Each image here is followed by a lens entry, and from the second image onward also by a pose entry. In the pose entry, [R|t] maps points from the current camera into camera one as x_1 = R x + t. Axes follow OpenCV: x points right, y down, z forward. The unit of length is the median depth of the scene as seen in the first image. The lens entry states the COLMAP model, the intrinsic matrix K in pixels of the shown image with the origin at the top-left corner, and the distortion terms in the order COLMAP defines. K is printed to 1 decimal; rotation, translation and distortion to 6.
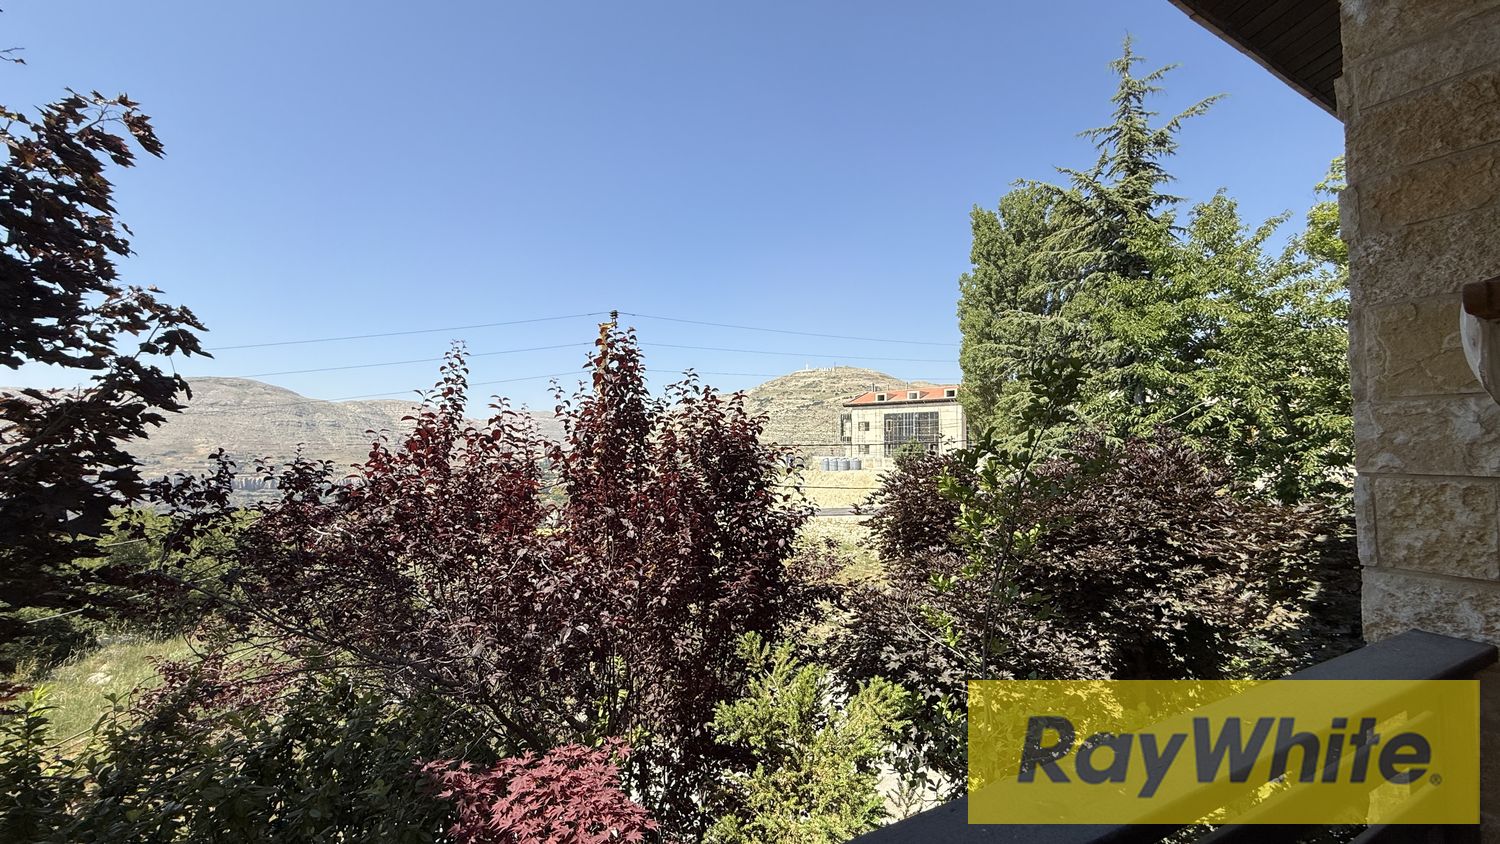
lens RADIAL K [[596.7, 0, 740.9], [0, 596.7, 437.7], [0, 0, 1]] dist [-0.000513, -0.000211]
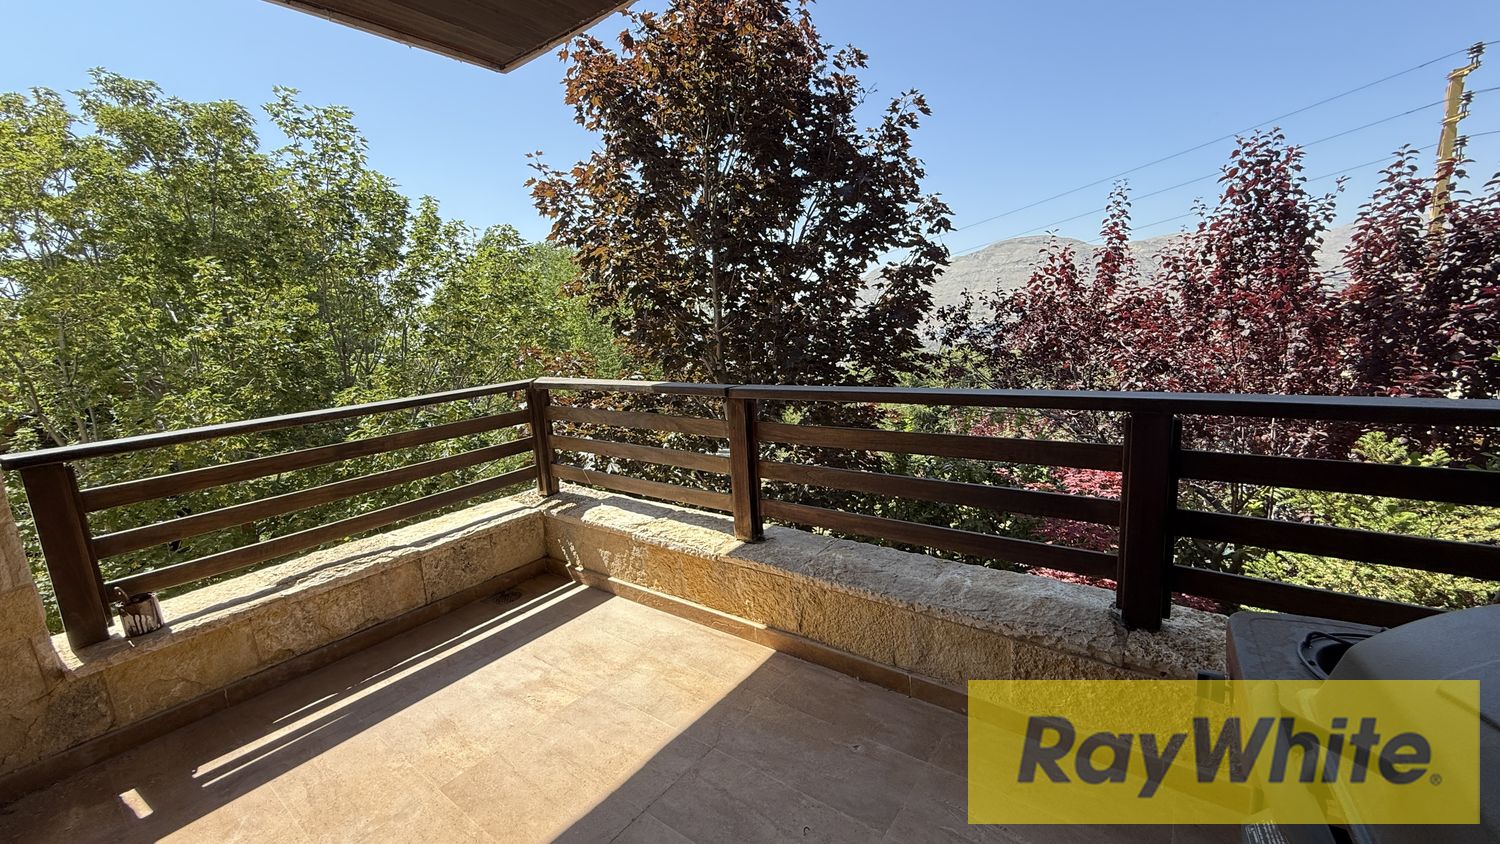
lens RADIAL K [[598.6, 0, 745.2], [0, 598.6, 420.7], [0, 0, 1]] dist [-0.000116, 0.000093]
pose [[0.388952, 0.129110, -0.912166, 0.457923], [0.089459, 0.980159, 0.176879, 0.035437], [0.916904, -0.150399, 0.369684, -0.234889]]
